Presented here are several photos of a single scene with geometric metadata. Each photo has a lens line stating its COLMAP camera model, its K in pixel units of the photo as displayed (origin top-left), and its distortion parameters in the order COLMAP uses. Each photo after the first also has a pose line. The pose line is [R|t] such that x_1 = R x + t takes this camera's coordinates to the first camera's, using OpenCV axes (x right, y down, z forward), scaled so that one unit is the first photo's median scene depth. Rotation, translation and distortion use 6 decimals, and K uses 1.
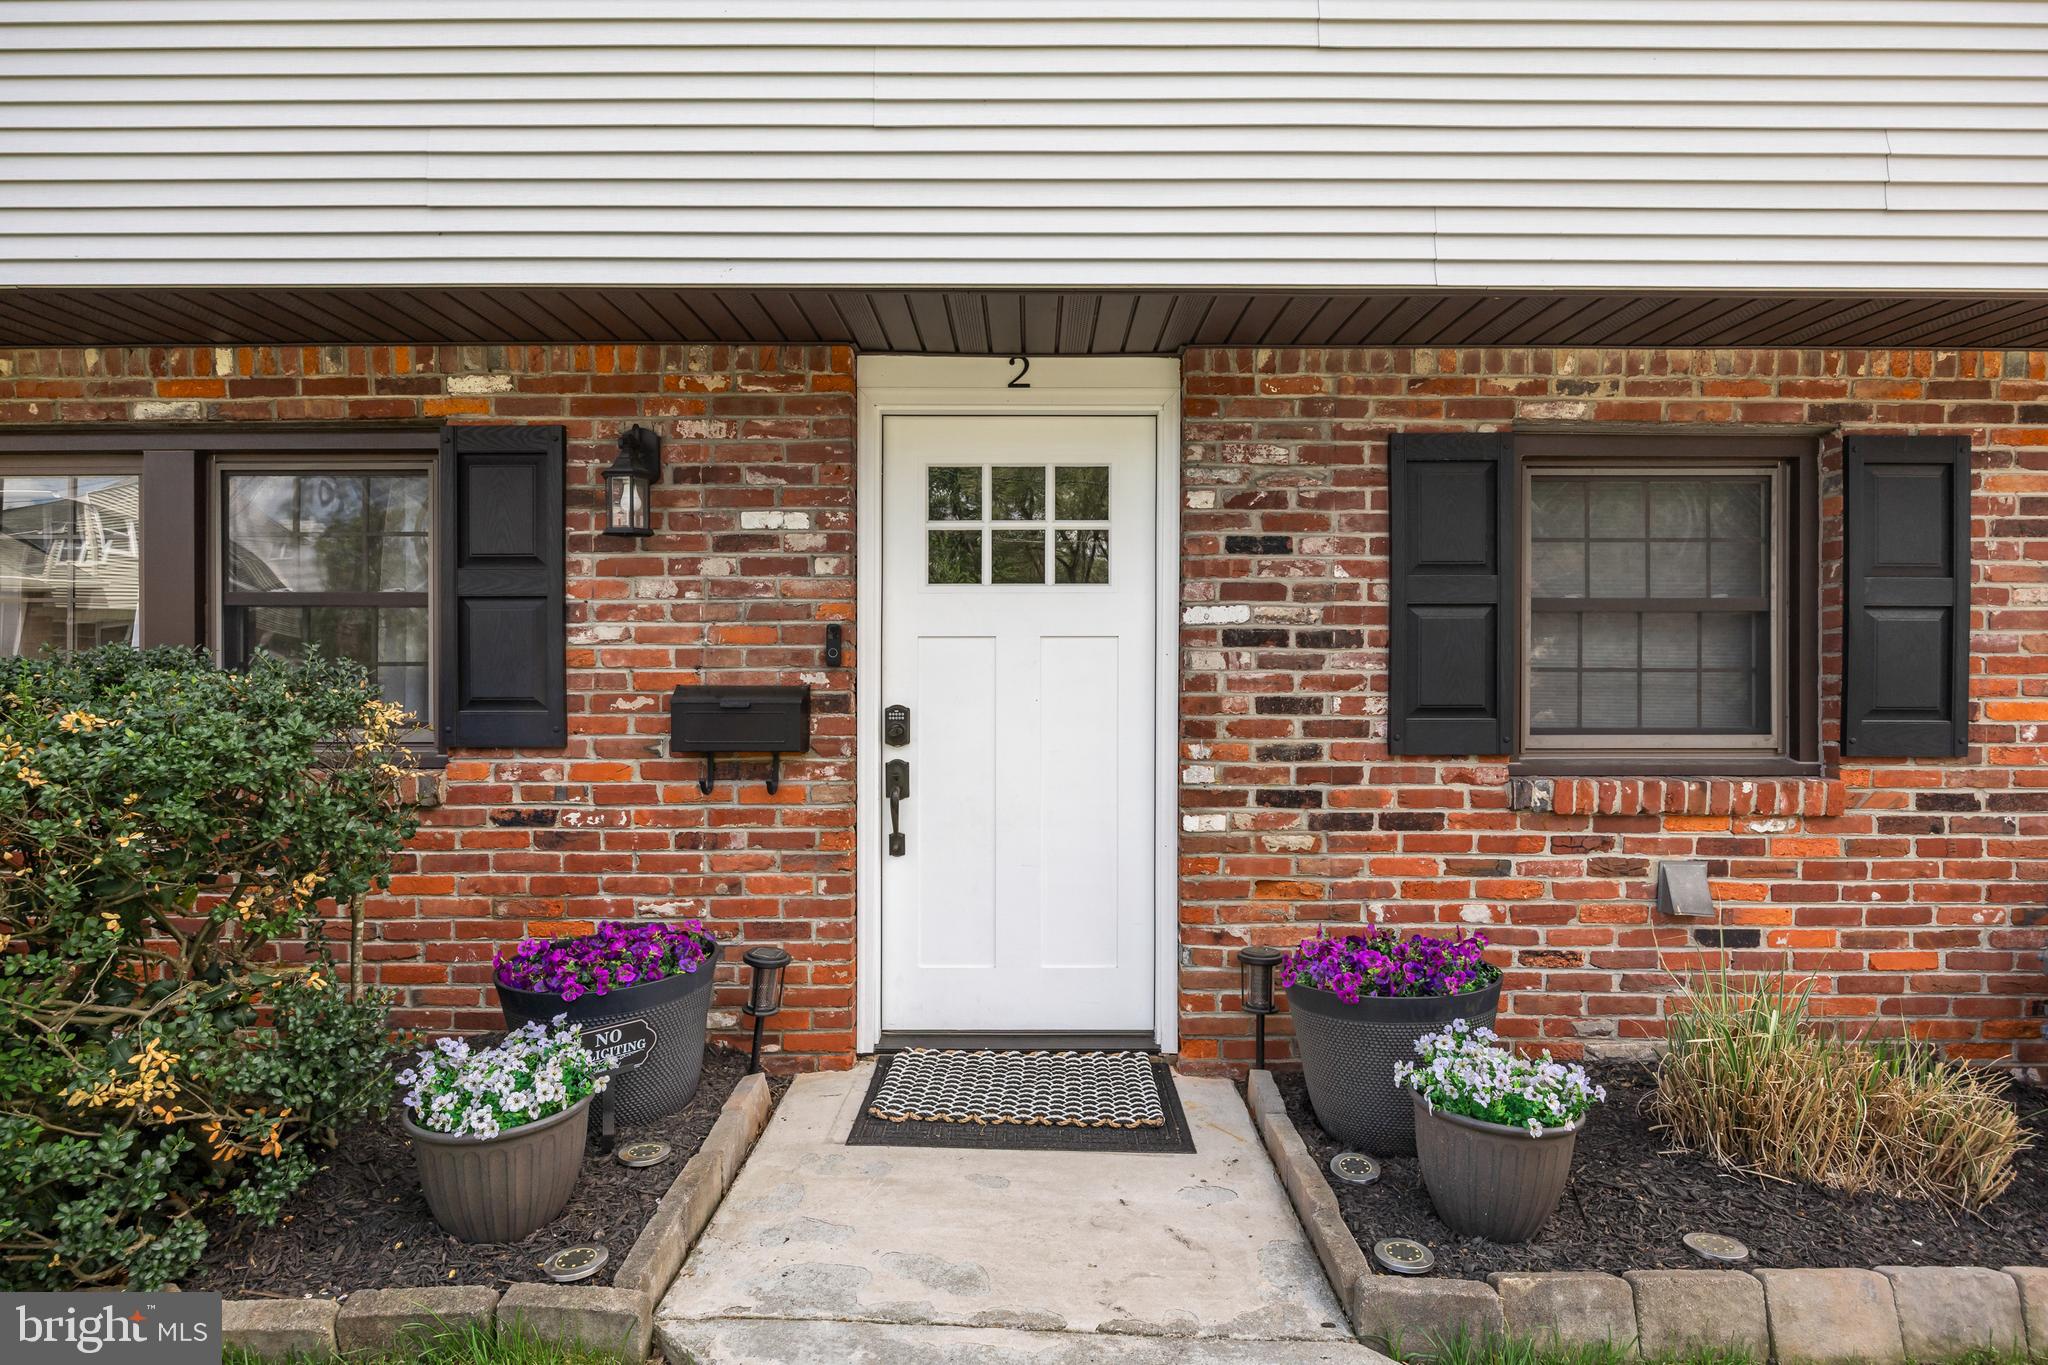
lens RADIAL K [[1061.3, 0, 1025.7], [0, 1061.3, 680.6], [0, 0, 1]] dist [-0.006161, -0.000738]
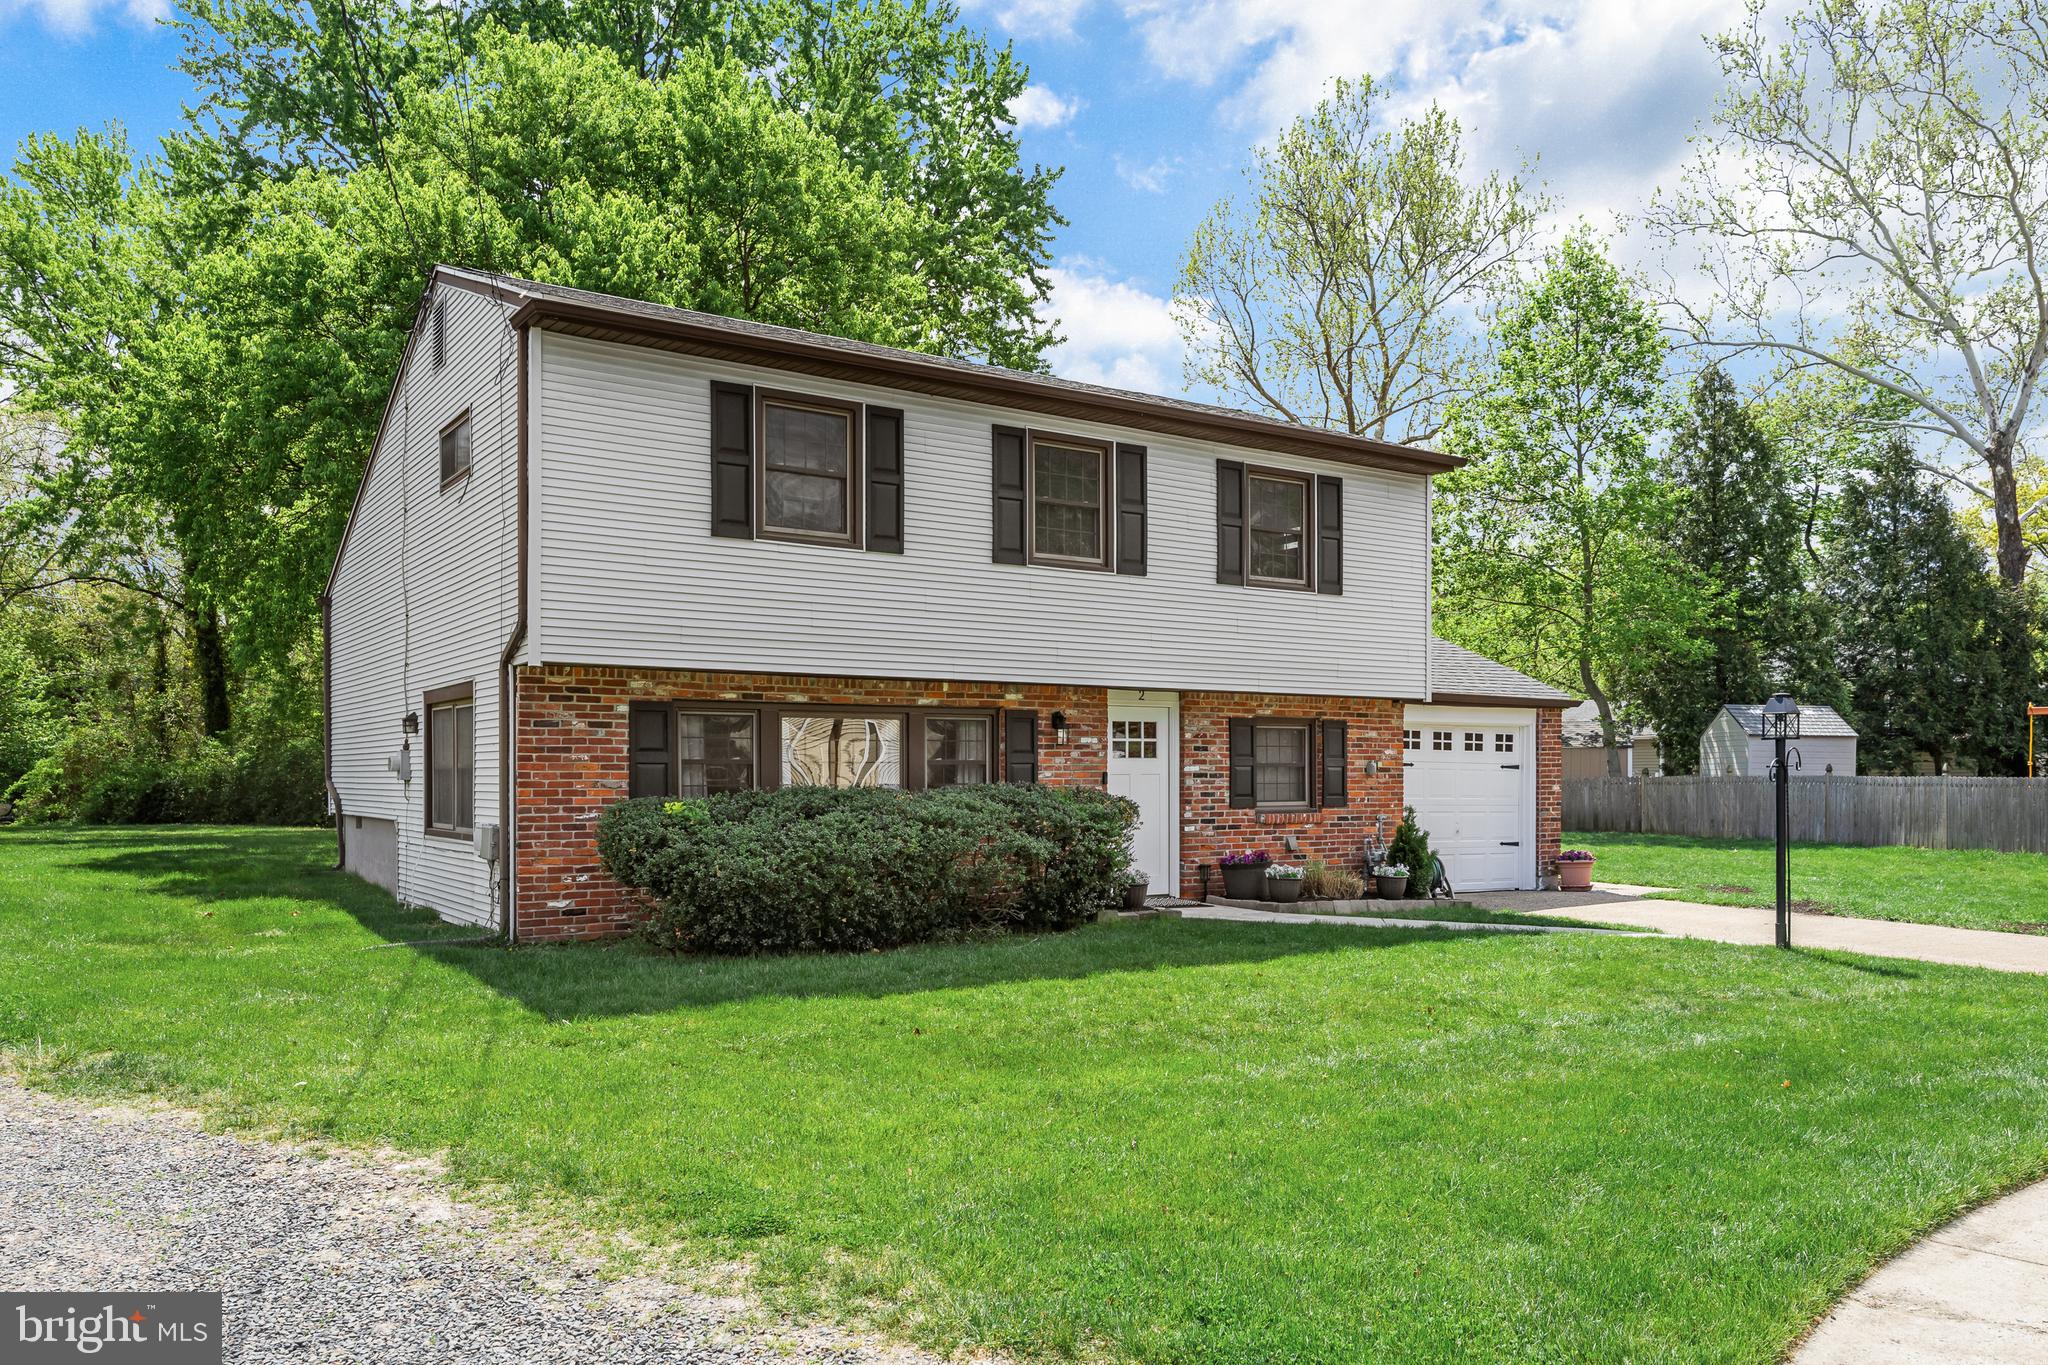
lens RADIAL K [[1478.2, 0, 1024.0], [0, 1478.2, 688.4], [0, 0, 1]] dist [0.000498, -0.000003]
pose [[0.832619, 0.029557, 0.553057, -2.968124], [-0.002858, 0.998791, -0.049076, -0.085333], [-0.553839, 0.039281, 0.831697, -2.738848]]
